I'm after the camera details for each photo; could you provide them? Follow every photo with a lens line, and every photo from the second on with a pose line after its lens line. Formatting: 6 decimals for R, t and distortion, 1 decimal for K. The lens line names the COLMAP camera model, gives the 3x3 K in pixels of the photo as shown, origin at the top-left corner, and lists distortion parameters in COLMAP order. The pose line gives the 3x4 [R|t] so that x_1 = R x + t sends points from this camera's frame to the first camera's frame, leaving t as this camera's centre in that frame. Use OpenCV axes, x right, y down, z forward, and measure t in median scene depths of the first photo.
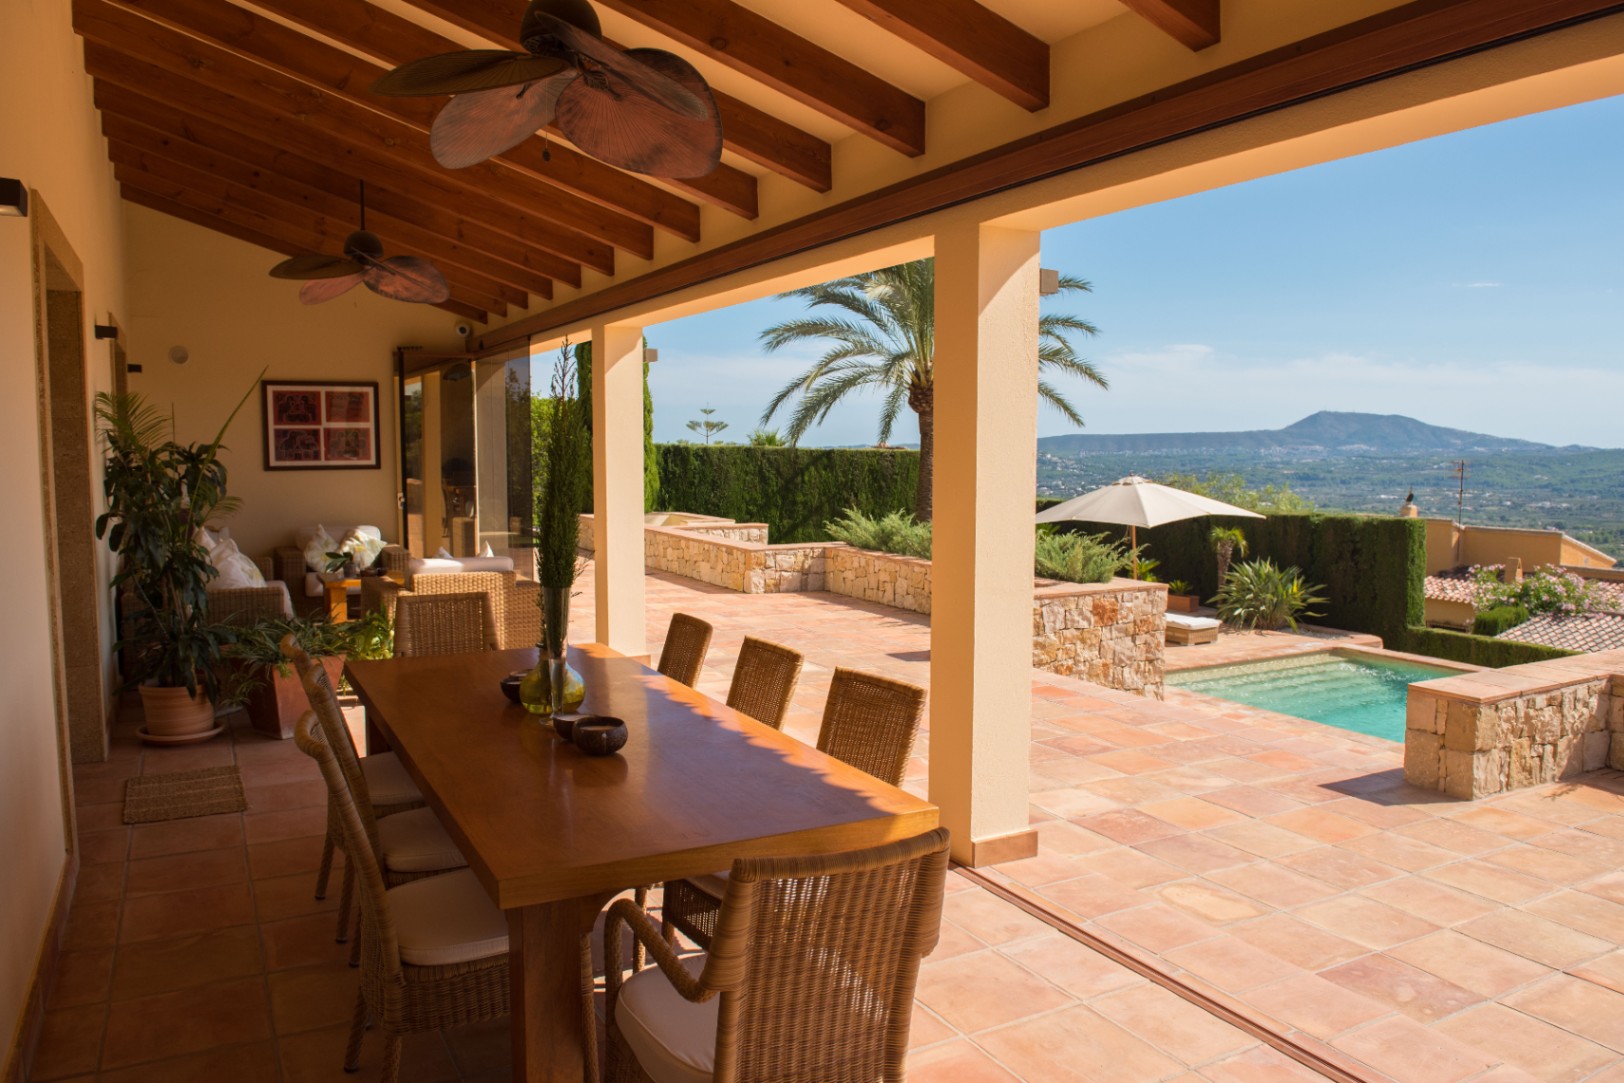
lens RADIAL K [[1127.4, 0, 812.0], [0, 1127.4, 541.5], [0, 0, 1]] dist [-0.044216, -0.006949]
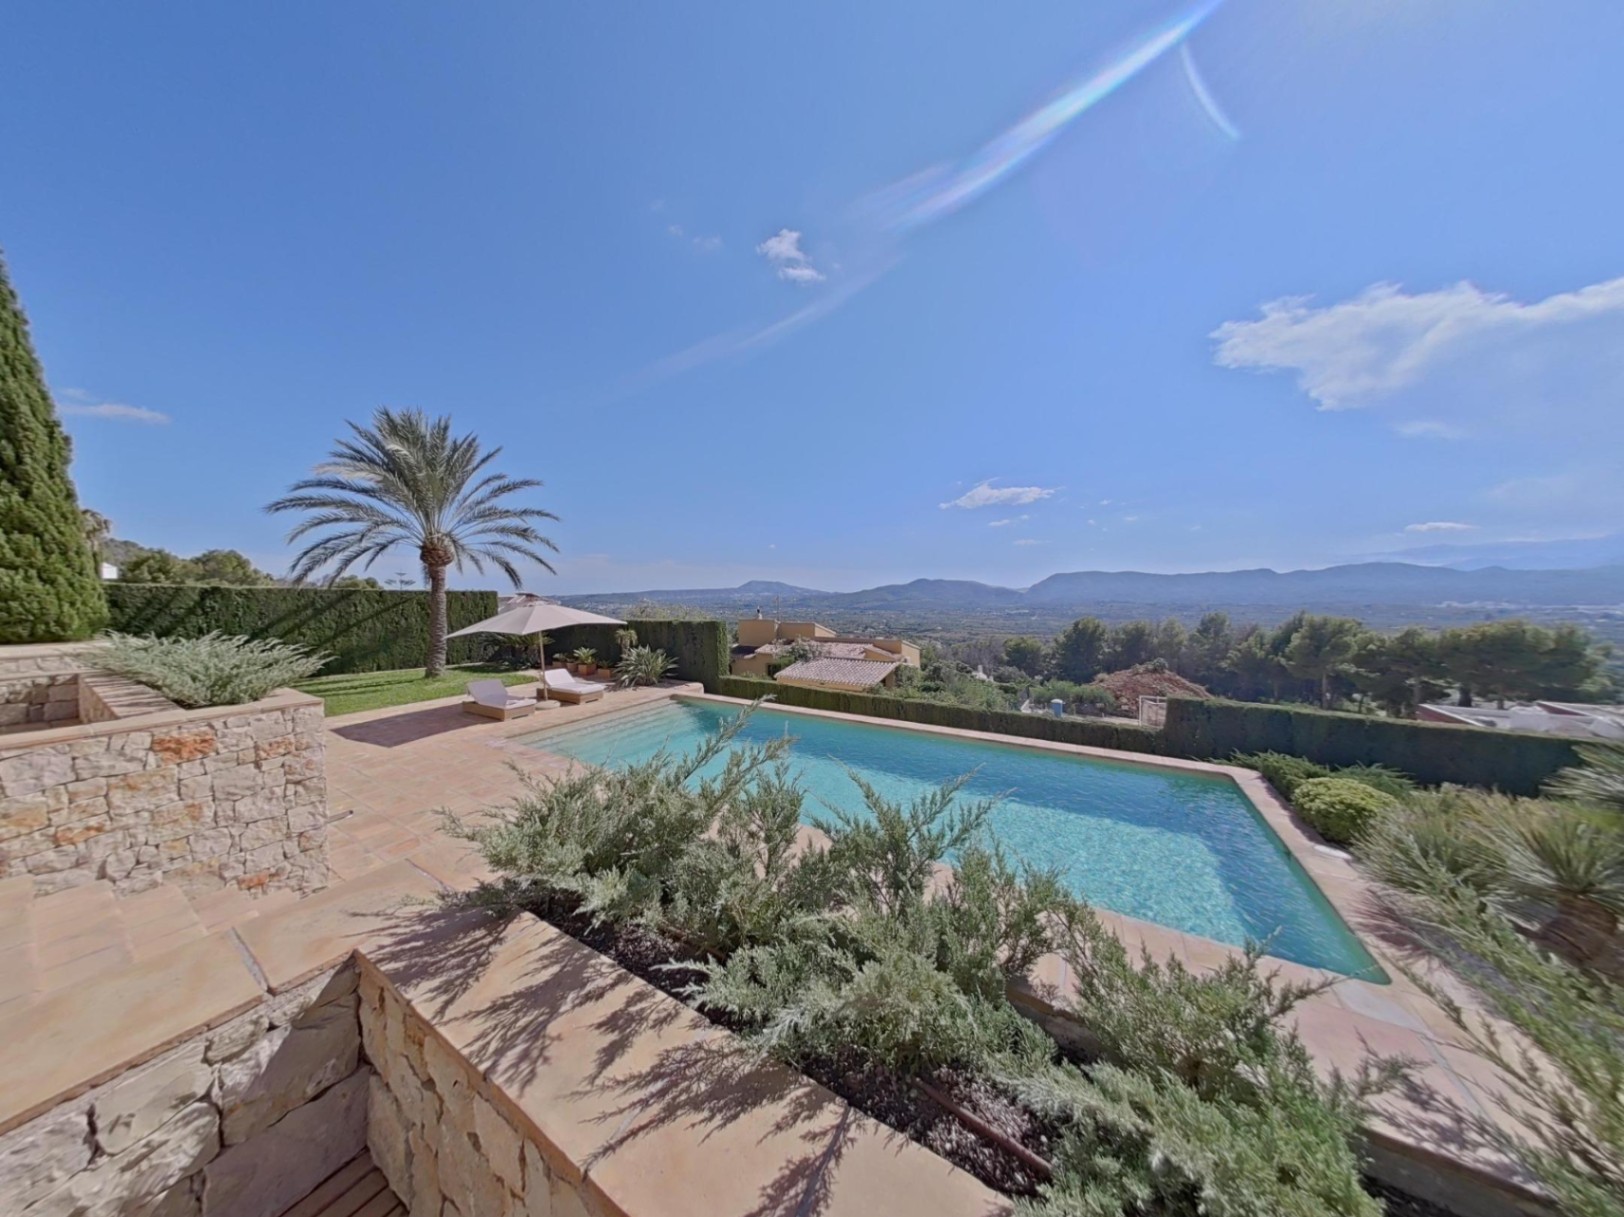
lens RADIAL K [[460.6, 0, 812.0], [0, 460.6, 608.5], [0, 0, 1]] dist [-0.004581, 0.000048]
pose [[0.850367, -0.025558, 0.525570, 0.249025], [0.054121, 0.997771, -0.039046, -0.000799], [-0.523400, 0.061647, 0.849854, 0.229886]]
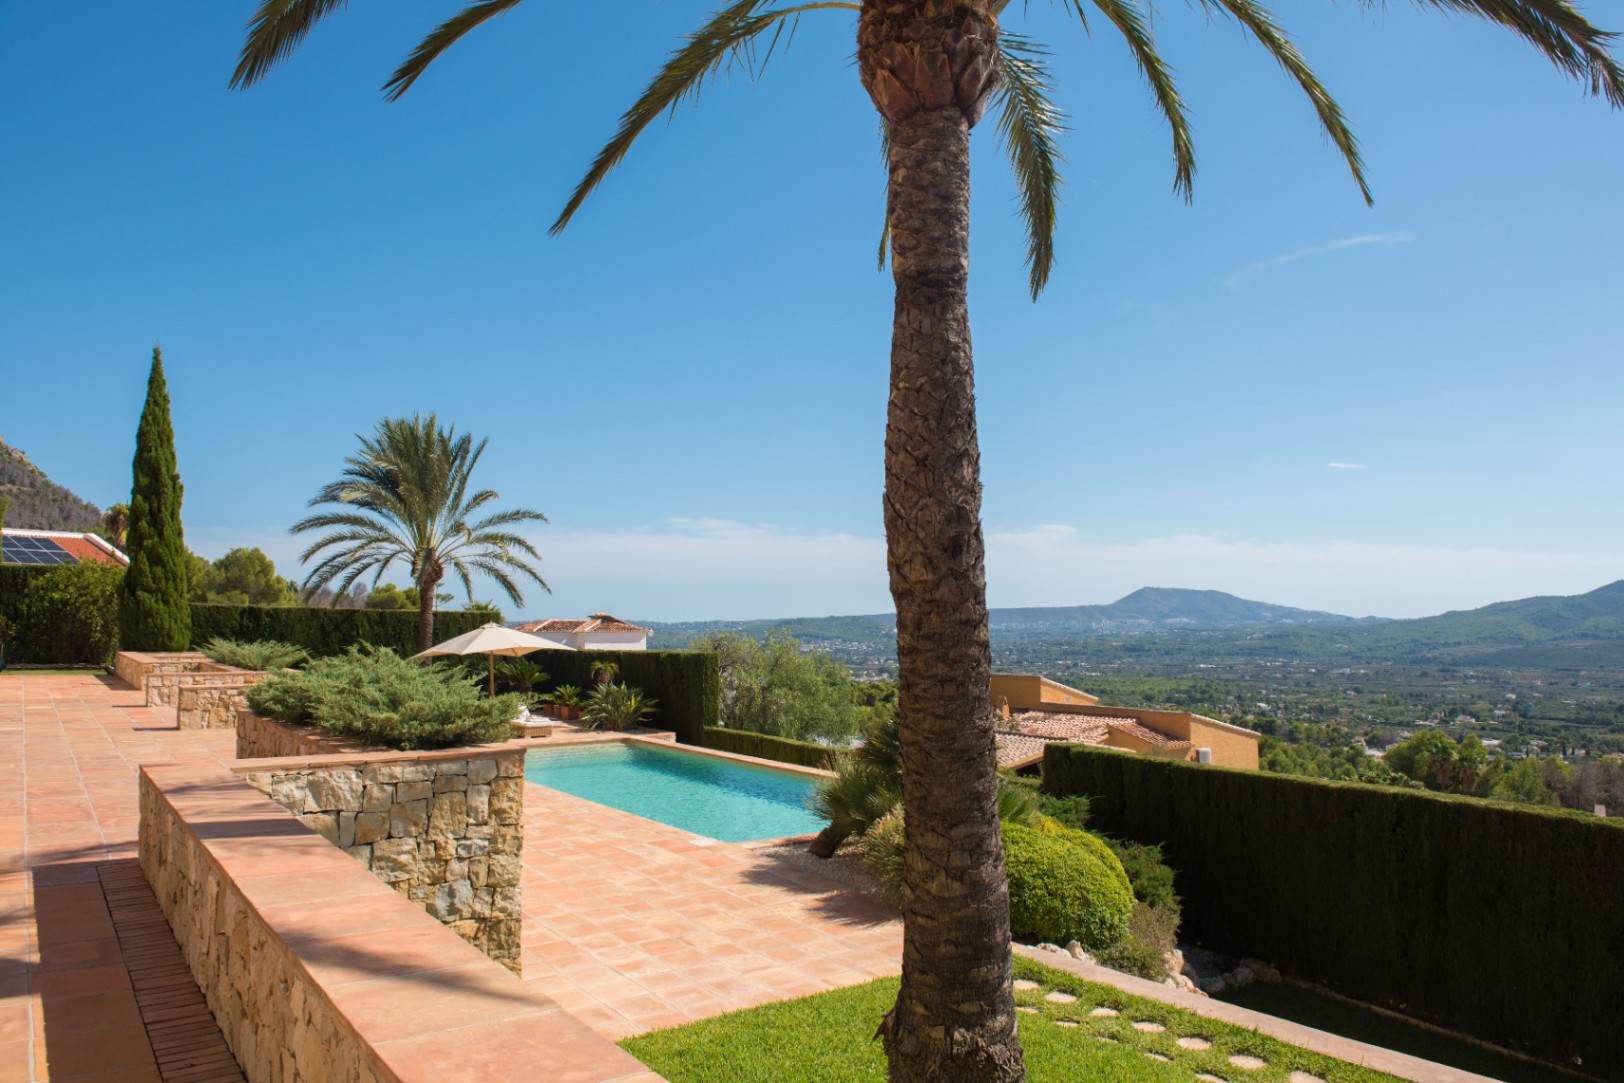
lens RADIAL K [[1102.7, 0, 812.0], [0, 1102.7, 541.5], [0, 0, 1]] dist [-0.043776, -0.002284]
pose [[0.991819, 0.006678, 0.127478, 0.474246], [0.013371, 0.987703, -0.155770, 0.061124], [-0.126951, 0.156200, 0.979533, -0.444291]]
